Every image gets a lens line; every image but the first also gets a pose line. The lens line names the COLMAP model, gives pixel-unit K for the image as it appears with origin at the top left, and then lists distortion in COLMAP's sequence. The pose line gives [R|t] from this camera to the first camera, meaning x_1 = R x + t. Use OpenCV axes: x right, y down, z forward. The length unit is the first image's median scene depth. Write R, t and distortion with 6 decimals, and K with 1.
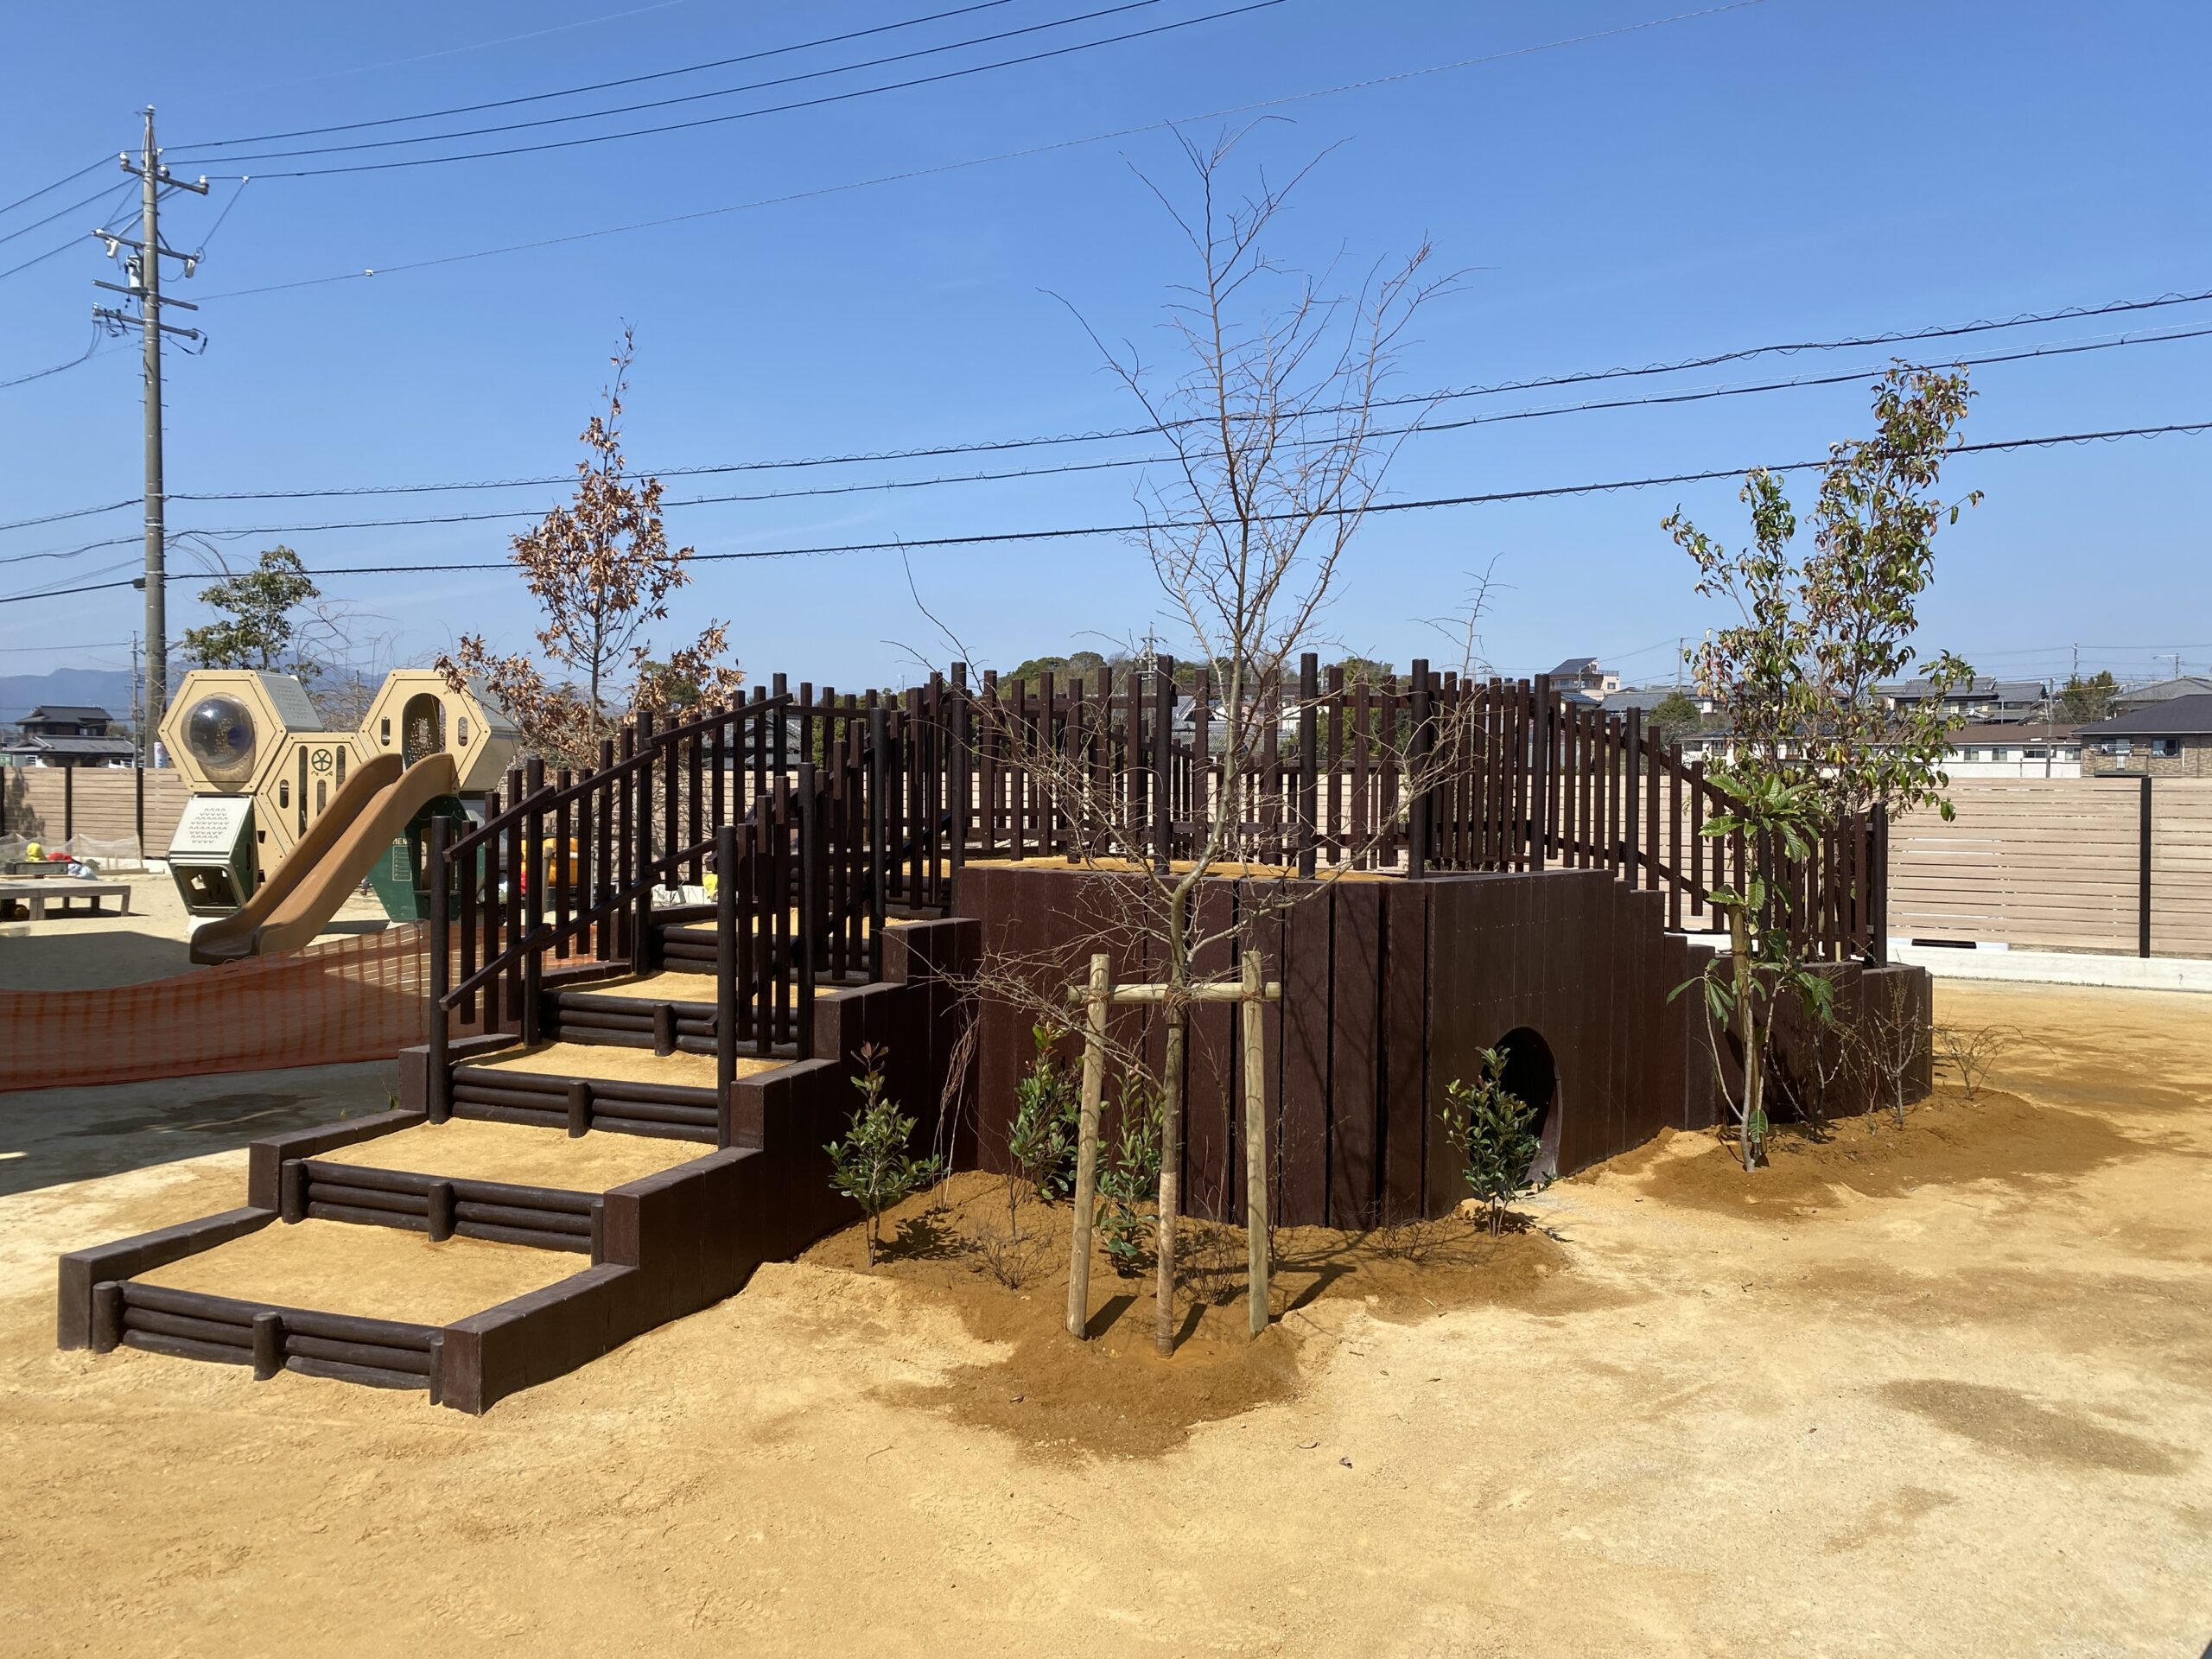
lens RADIAL K [[1789.7, 0, 1106.0], [0, 1789.7, 829.5], [0, 0, 1]] dist [0.097198, -0.120147]
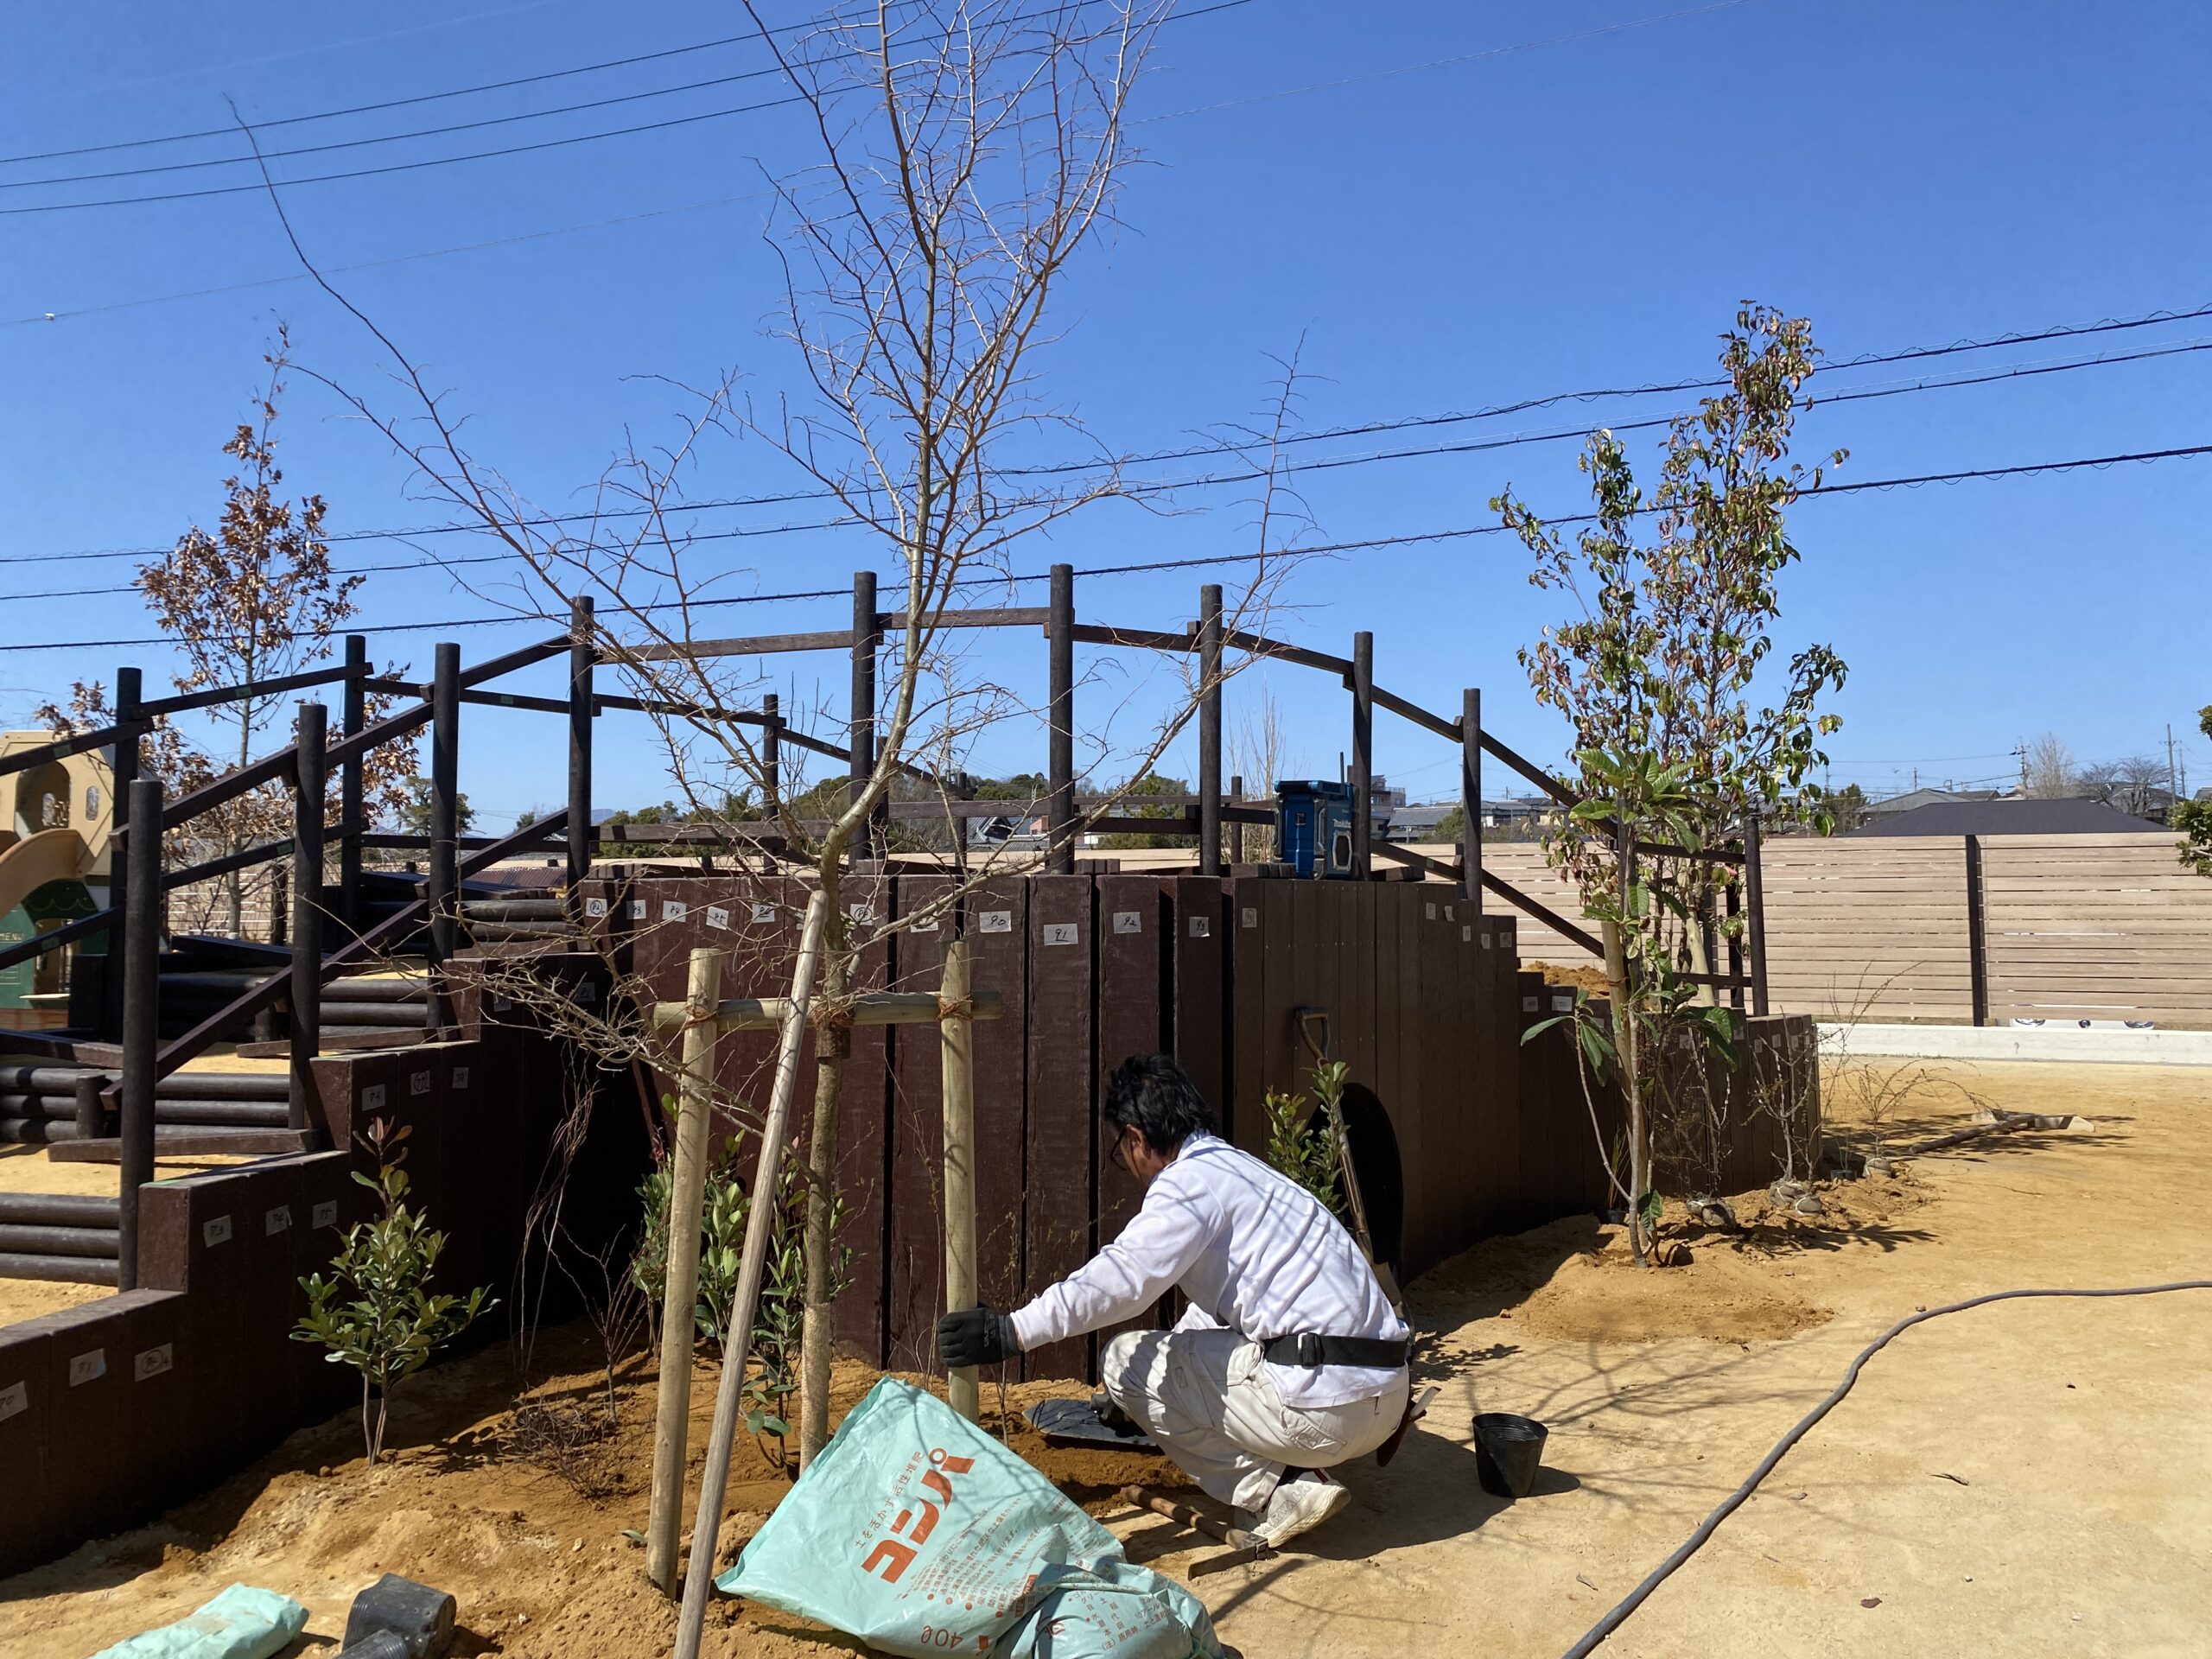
lens RADIAL K [[1740.7, 0, 1106.0], [0, 1740.7, 829.5], [0, 0, 1]] dist [0.003382, 0.000718]
pose [[0.994220, -0.011064, 0.106790, 0.029083], [0.019354, 0.996850, -0.076909, 0.032266], [-0.105603, 0.078531, 0.991303, 0.162209]]
